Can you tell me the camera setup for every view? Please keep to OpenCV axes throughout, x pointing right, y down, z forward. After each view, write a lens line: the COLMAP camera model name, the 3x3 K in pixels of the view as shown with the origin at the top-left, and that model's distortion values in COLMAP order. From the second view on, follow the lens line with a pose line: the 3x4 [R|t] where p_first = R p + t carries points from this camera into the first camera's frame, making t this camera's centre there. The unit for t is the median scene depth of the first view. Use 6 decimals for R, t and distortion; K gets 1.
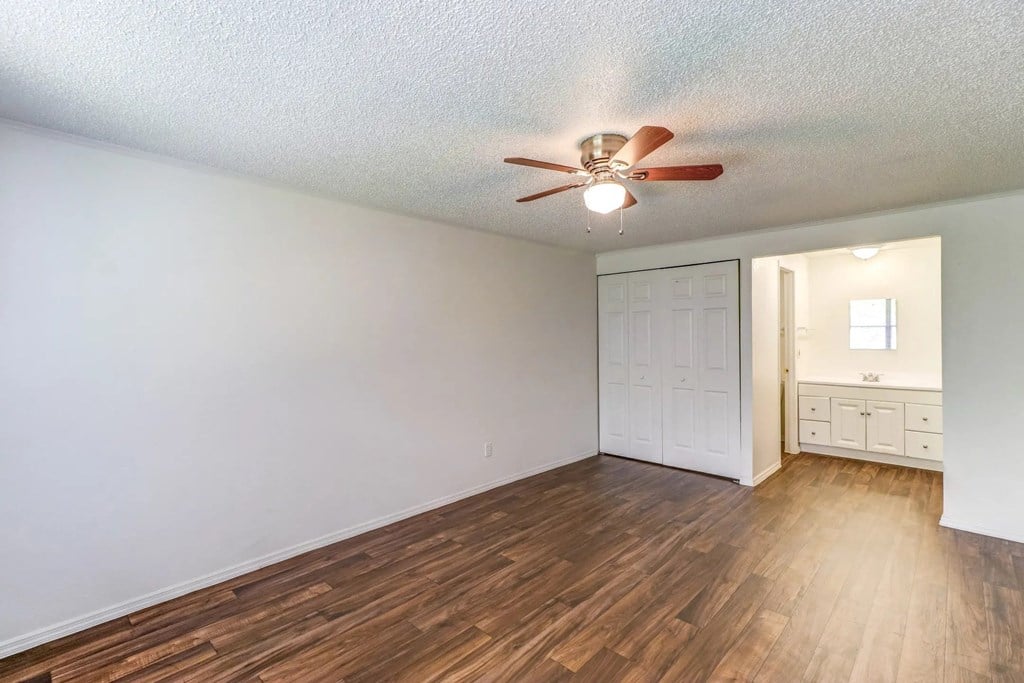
lens RADIAL K [[459.2, 0, 512.0], [0, 459.2, 341.5], [0, 0, 1]] dist [-0.041412, 0.004153]
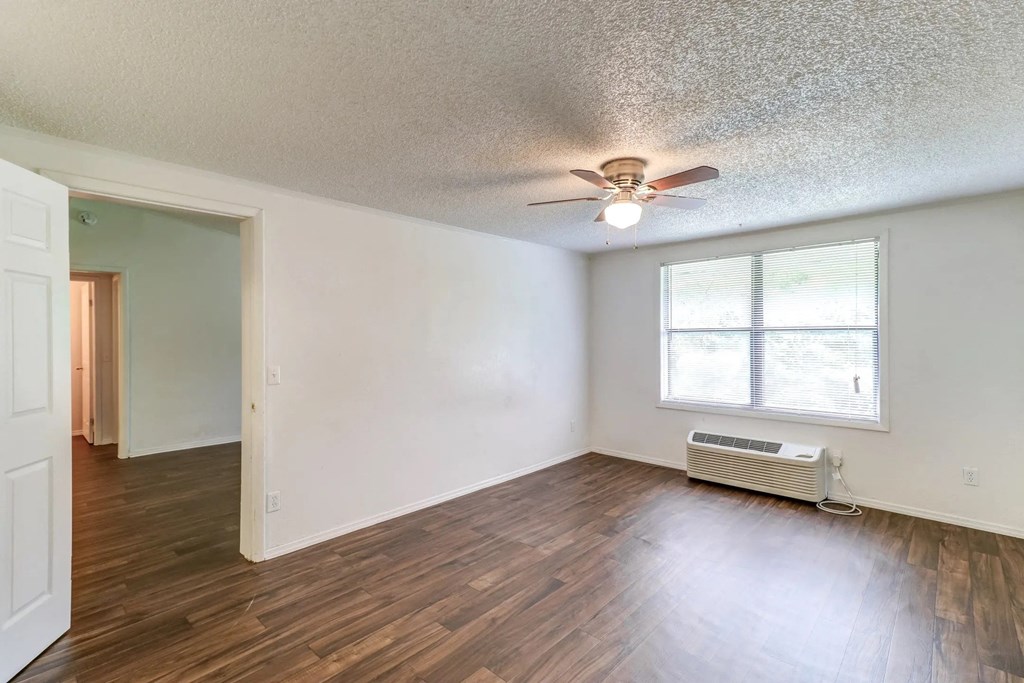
lens RADIAL K [[459.2, 0, 512.0], [0, 459.2, 341.5], [0, 0, 1]] dist [-0.041412, 0.004153]
pose [[-0.999839, 0.008482, -0.015797, -0.465180], [0.008325, 0.999916, 0.009980, -0.003442], [0.015881, 0.009847, -0.999825, 1.924716]]
